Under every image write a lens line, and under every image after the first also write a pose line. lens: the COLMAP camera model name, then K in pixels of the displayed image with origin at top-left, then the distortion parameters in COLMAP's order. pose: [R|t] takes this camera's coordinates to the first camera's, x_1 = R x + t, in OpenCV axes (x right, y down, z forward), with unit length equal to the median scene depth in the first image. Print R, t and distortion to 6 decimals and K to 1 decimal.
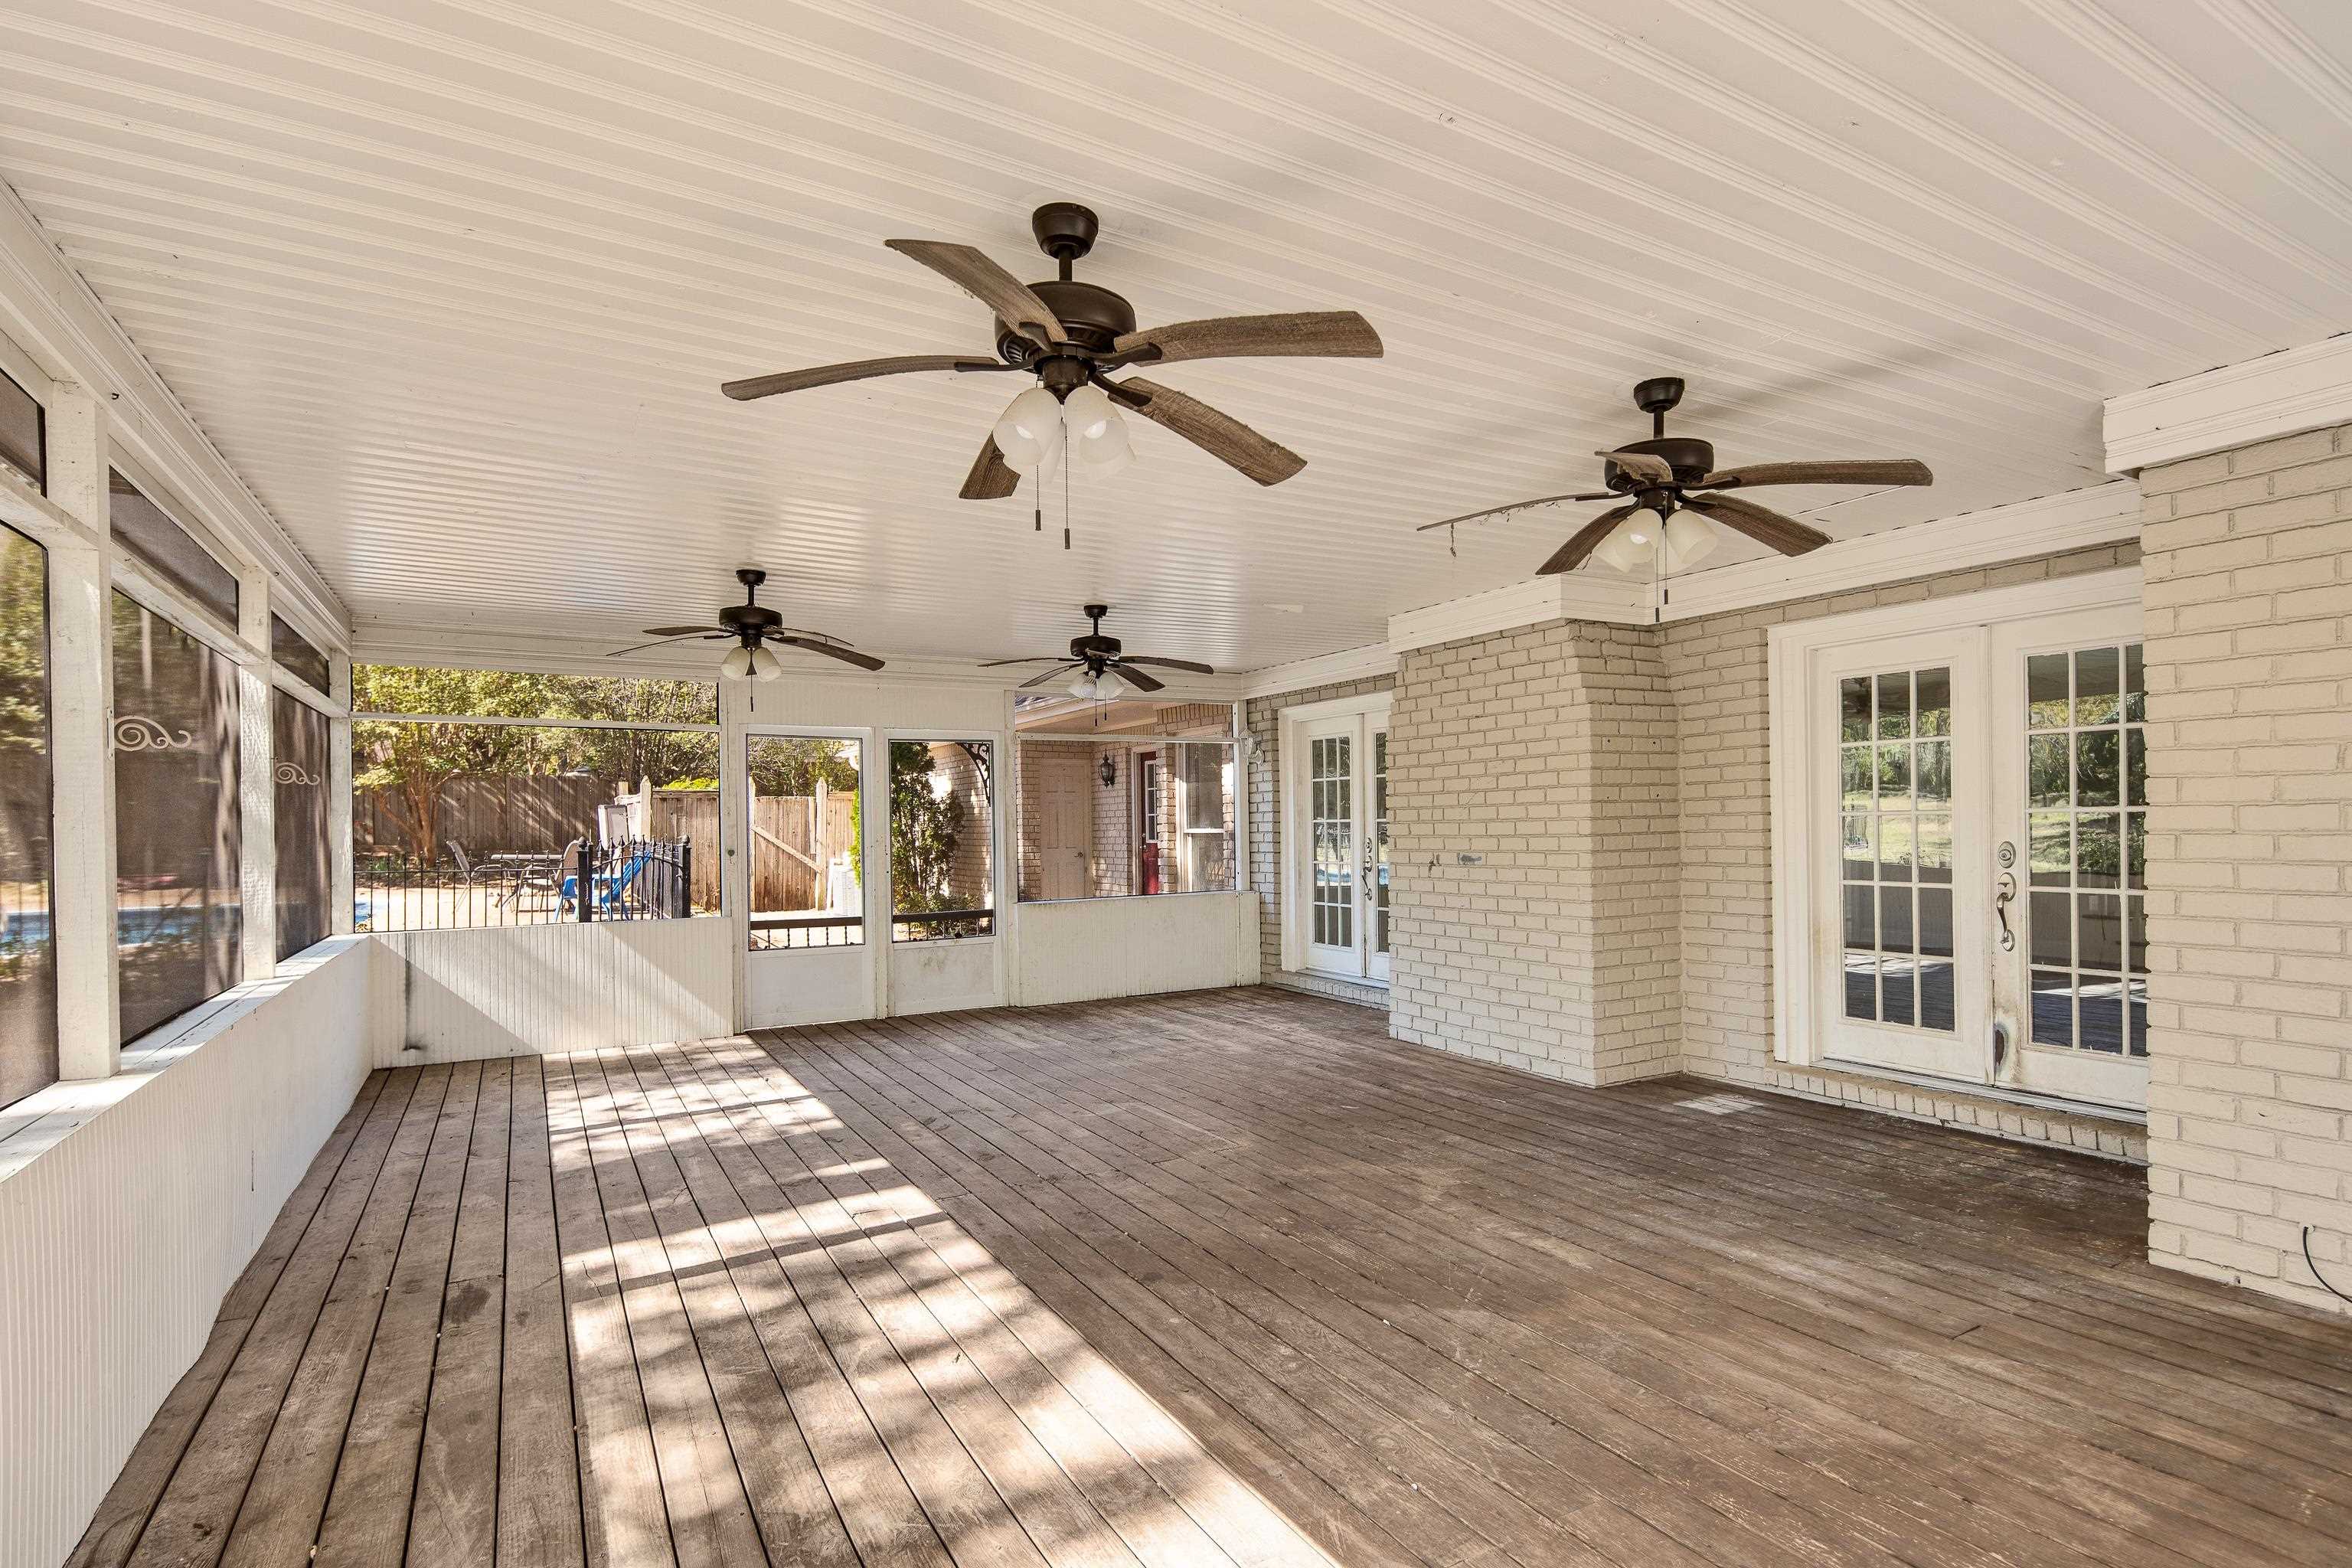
lens RADIAL K [[1151.1, 0, 1177.7], [0, 1151.1, 804.7], [0, 0, 1]] dist [0.009028, -0.001566]
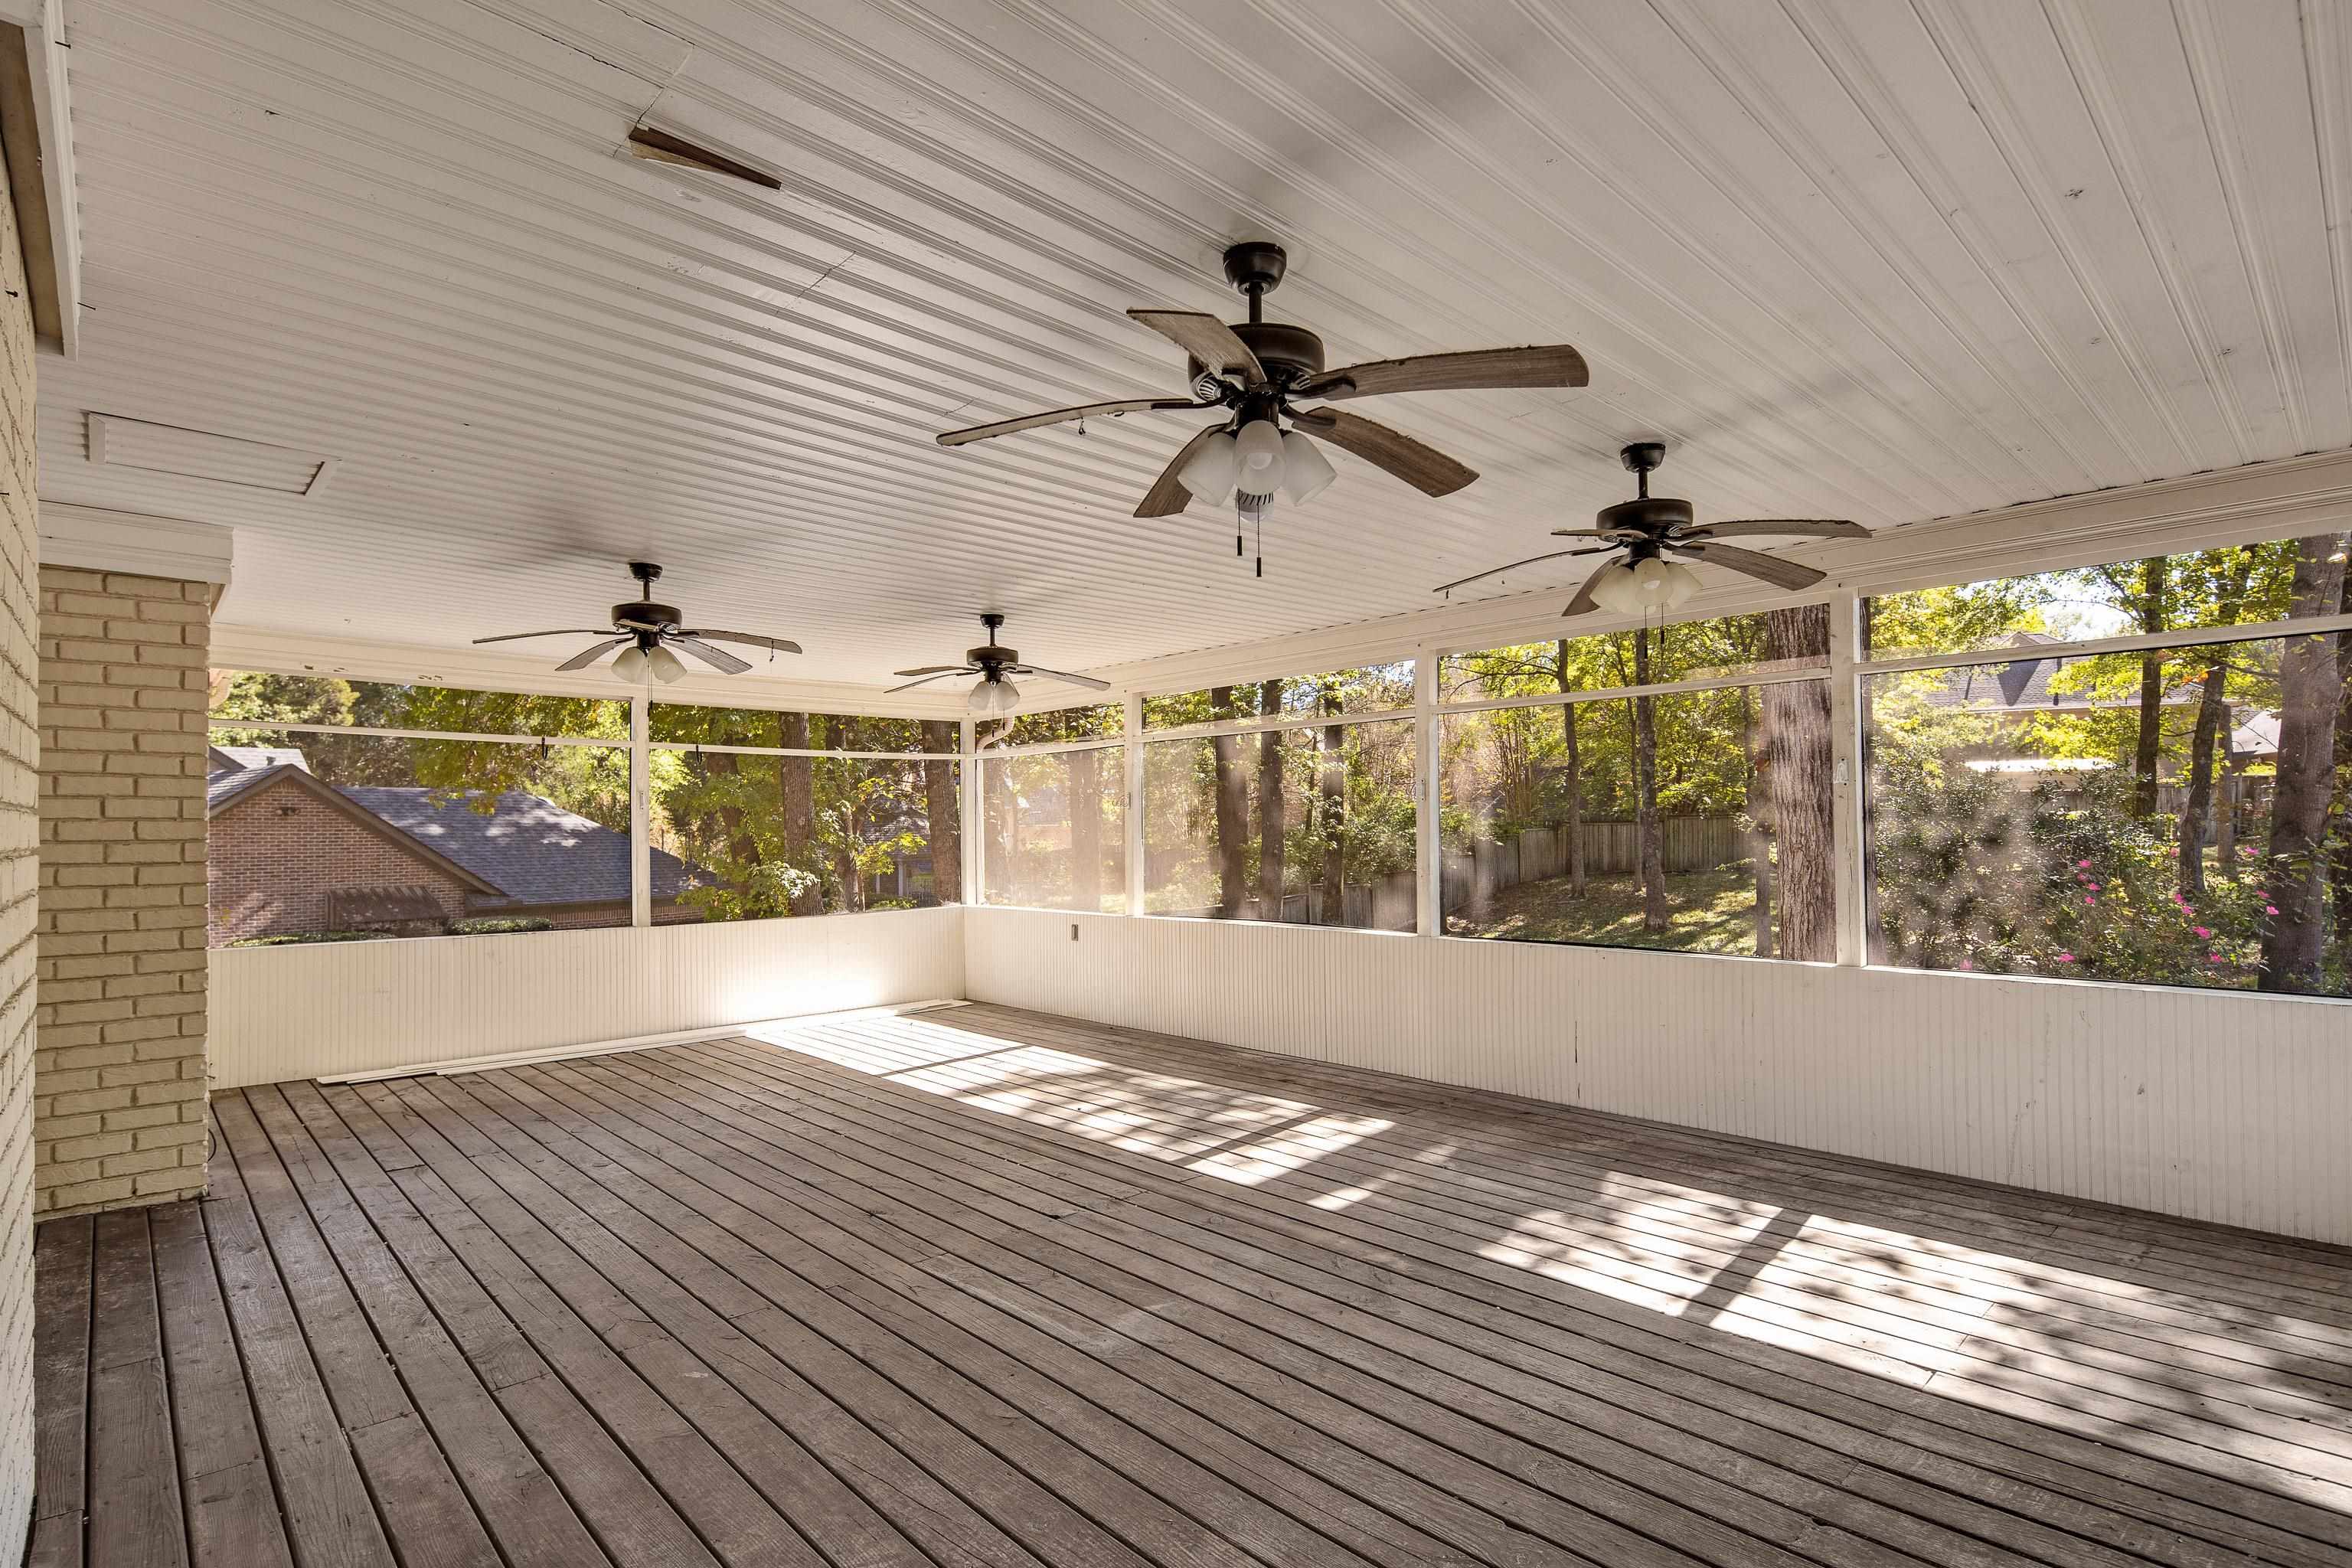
lens RADIAL K [[1151.1, 0, 1179.0], [0, 1151.1, 796.5], [0, 0, 1]] dist [0.009028, -0.001566]
pose [[-0.973163, 0.012028, -0.229802, 0.073137], [0.023994, 0.998493, -0.049348, 0.040545], [0.228863, -0.053537, -0.971985, 2.396368]]
